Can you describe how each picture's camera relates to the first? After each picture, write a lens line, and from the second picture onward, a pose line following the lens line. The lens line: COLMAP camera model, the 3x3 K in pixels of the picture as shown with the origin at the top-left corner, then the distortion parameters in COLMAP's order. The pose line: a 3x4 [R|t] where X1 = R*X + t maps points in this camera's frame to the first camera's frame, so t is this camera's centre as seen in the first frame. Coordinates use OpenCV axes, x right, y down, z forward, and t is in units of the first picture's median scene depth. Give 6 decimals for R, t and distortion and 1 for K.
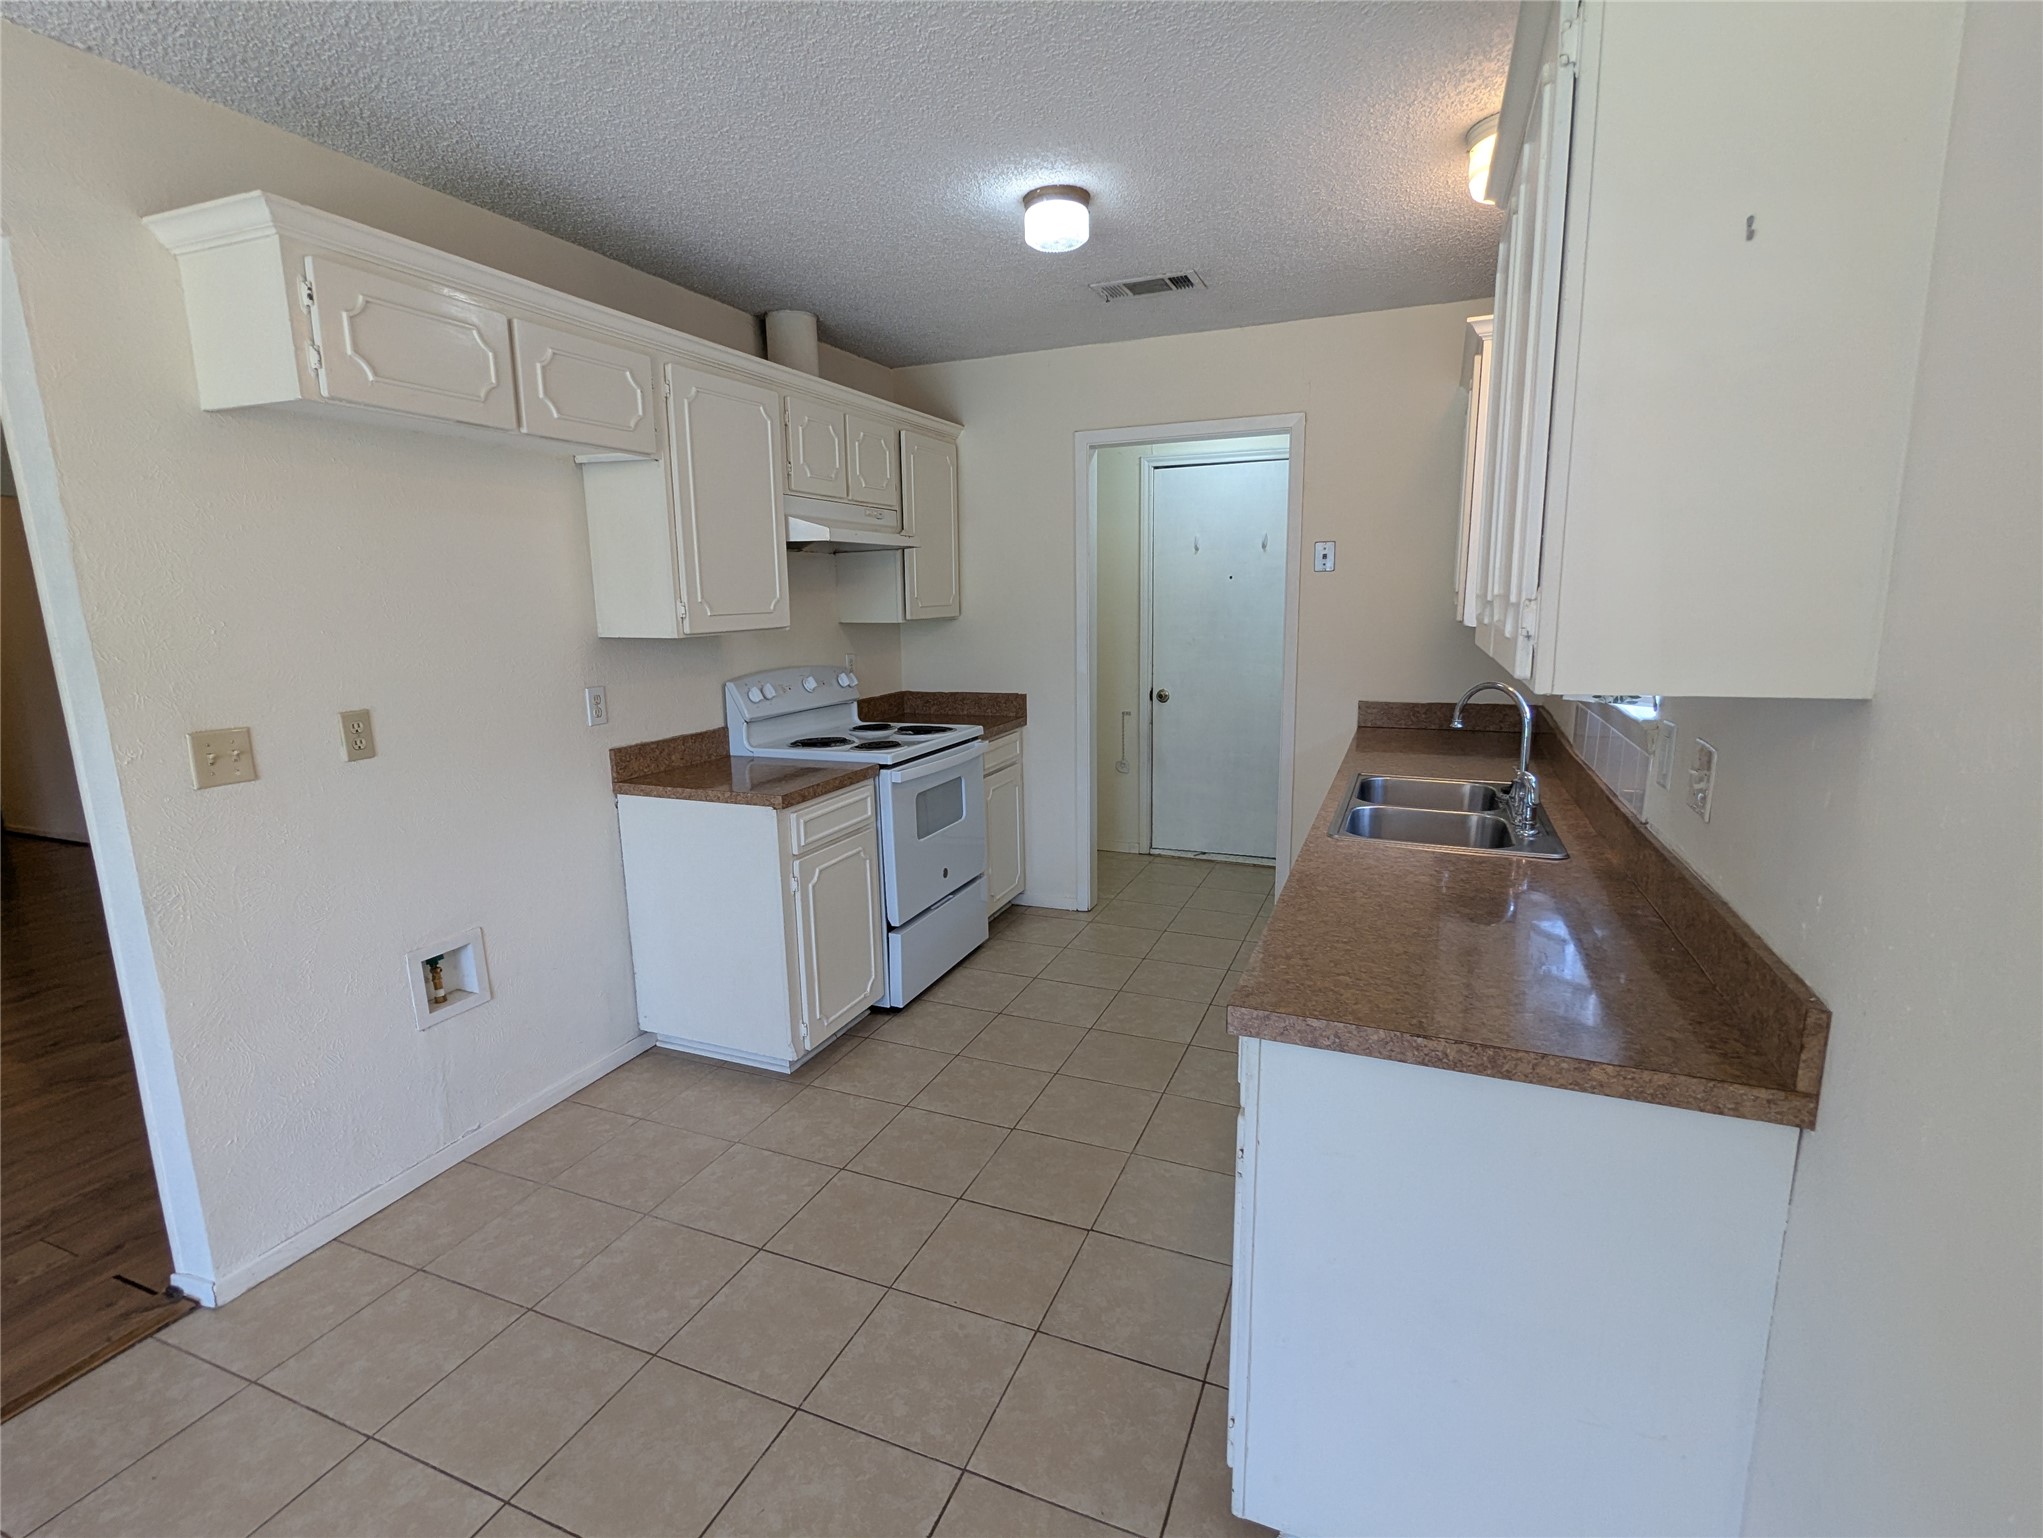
lens RADIAL K [[966.6, 0, 1007.9], [0, 966.6, 770.1], [0, 0, 1]] dist [-0.001906, 0.000036]
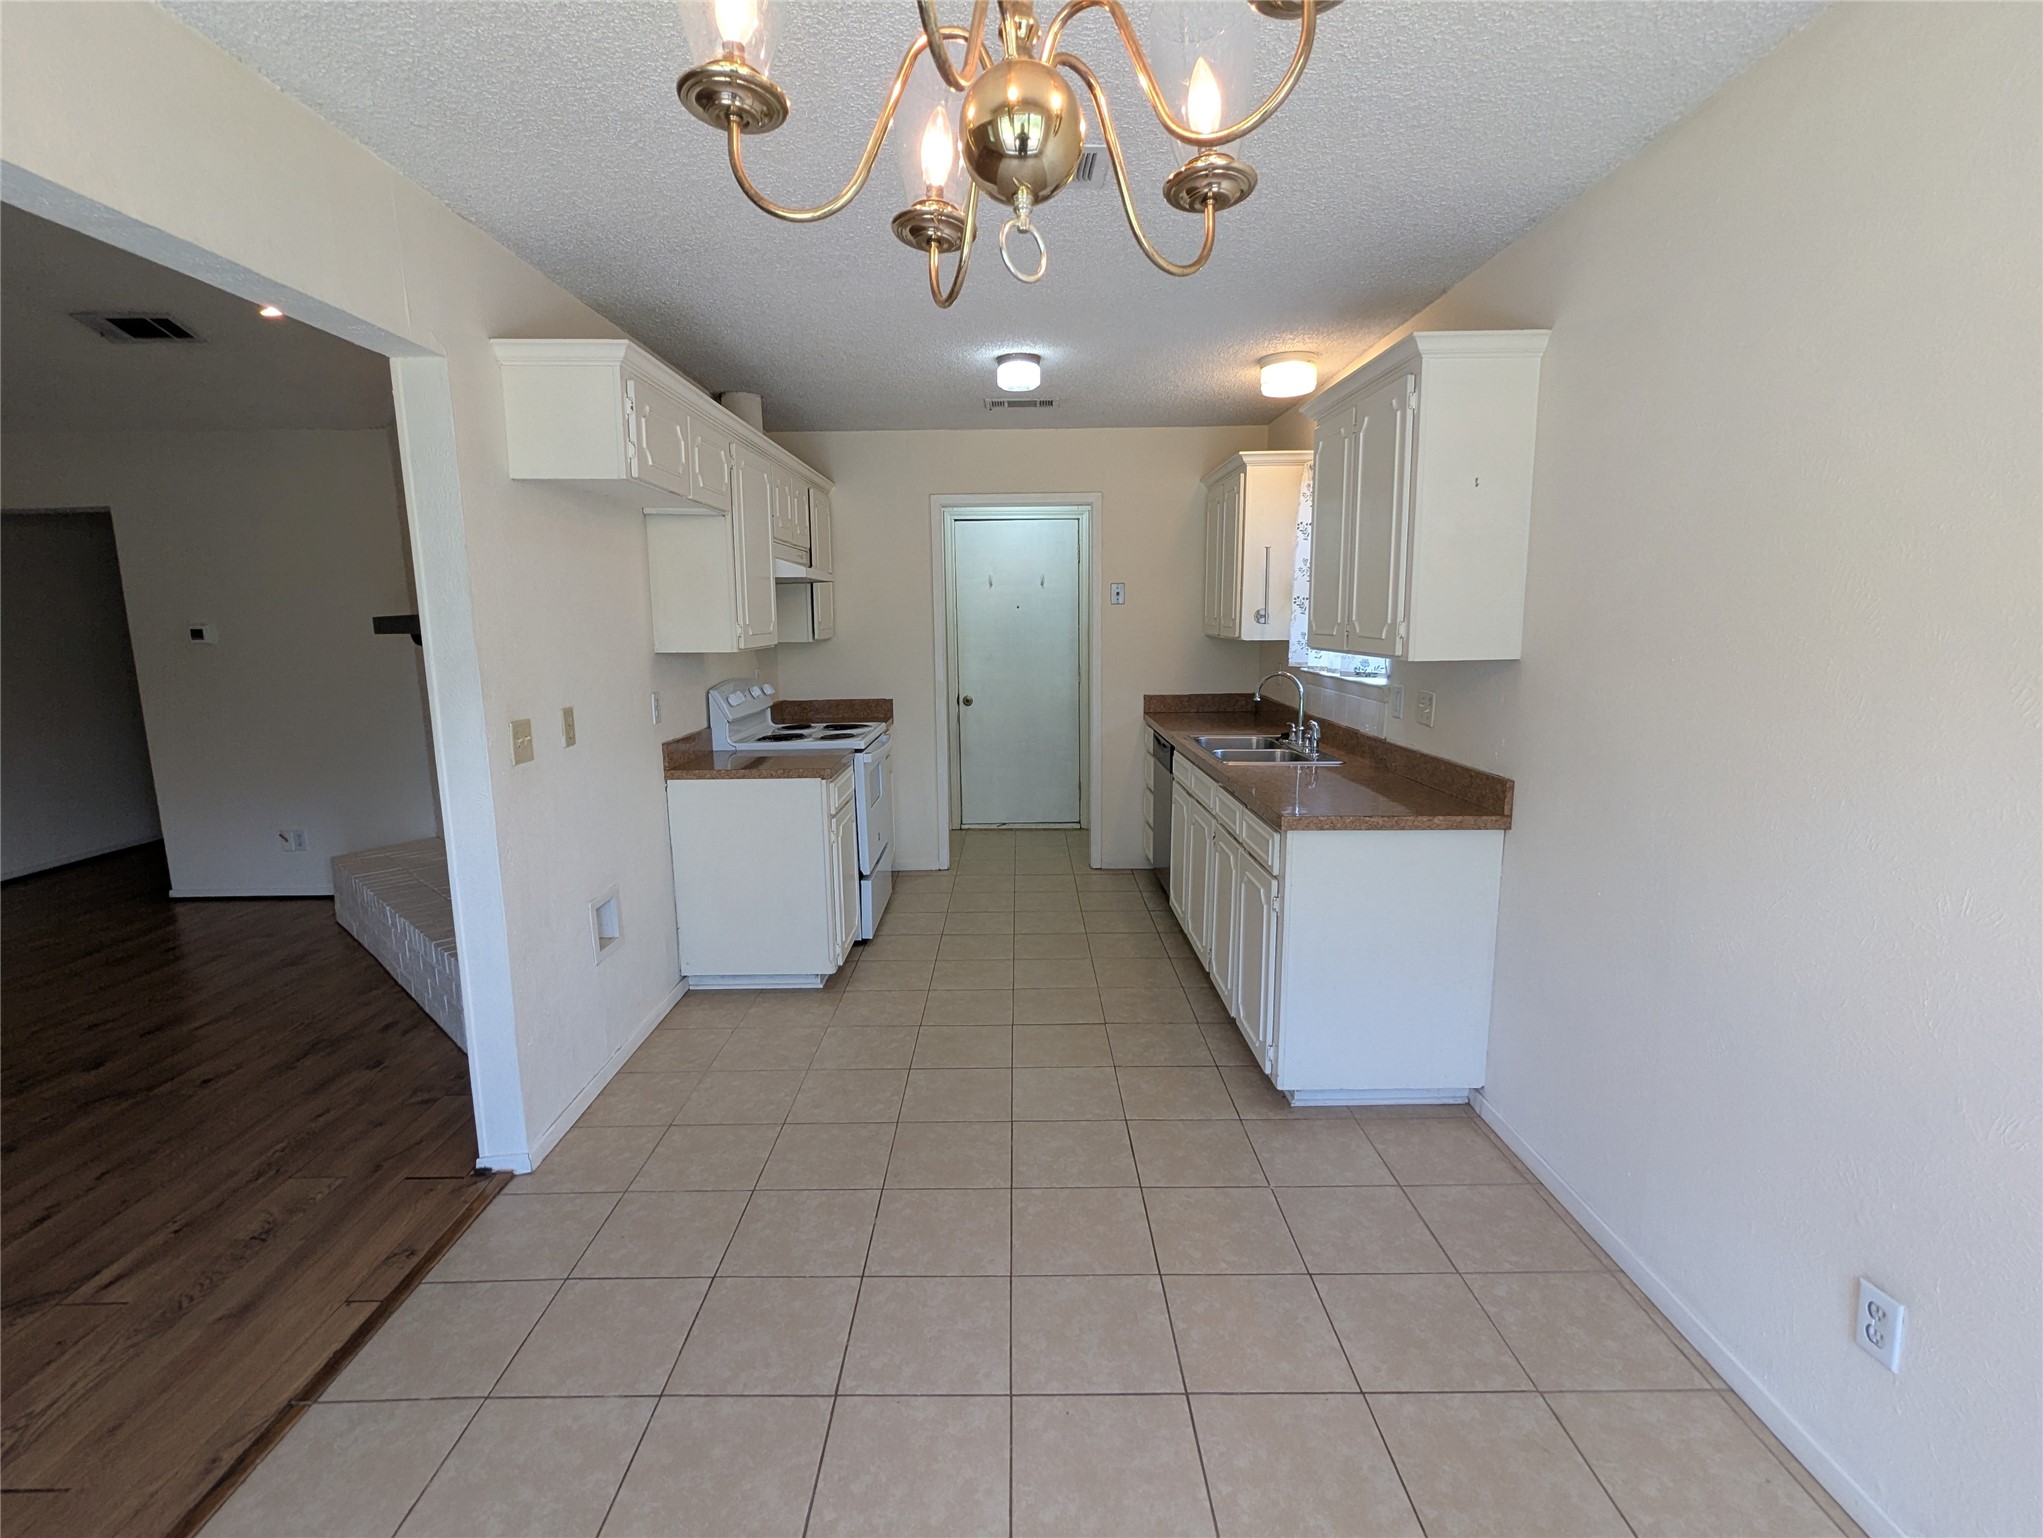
lens RADIAL K [[966.6, 0, 1009.5], [0, 966.6, 766.8], [0, 0, 1]] dist [-0.001906, 0.000036]
pose [[0.922913, -0.054785, 0.381092, -0.442522], [0.065743, 0.997712, -0.015786, 0.052680], [-0.379355, 0.039623, 0.924402, -0.283191]]
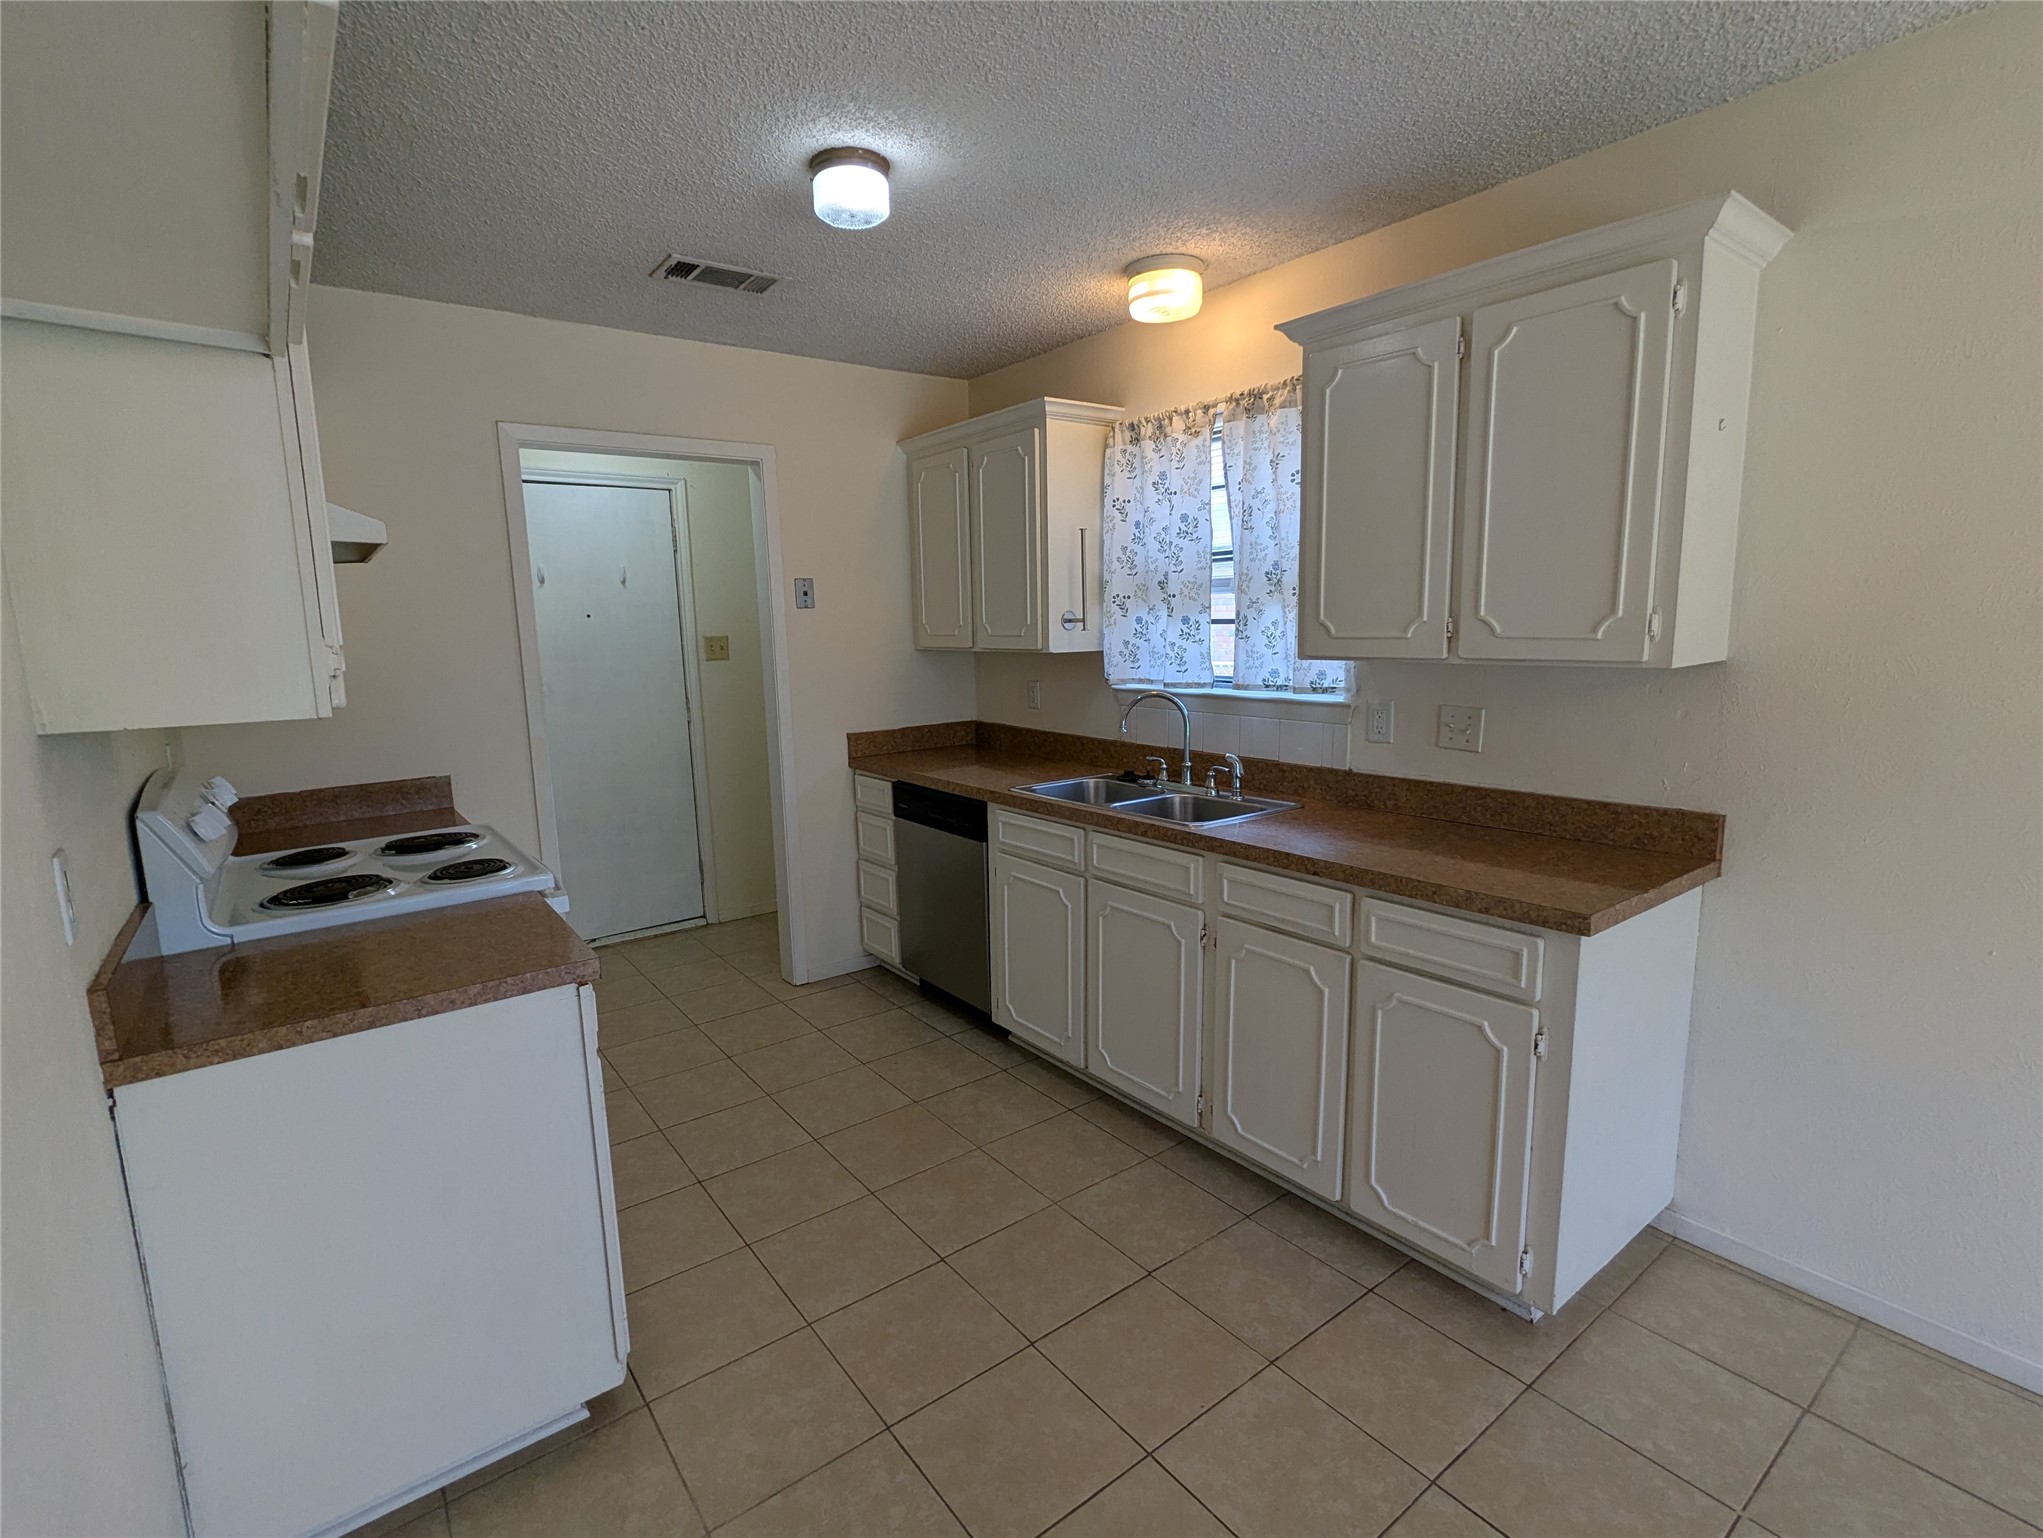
lens RADIAL K [[966.6, 0, 1009.5], [0, 966.6, 772.0], [0, 0, 1]] dist [-0.001906, 0.000036]
pose [[0.504181, -0.131309, 0.853557, -0.521690], [0.171582, 0.983900, 0.050010, -0.063850], [-0.846381, 0.121241, 0.518594, 0.388596]]
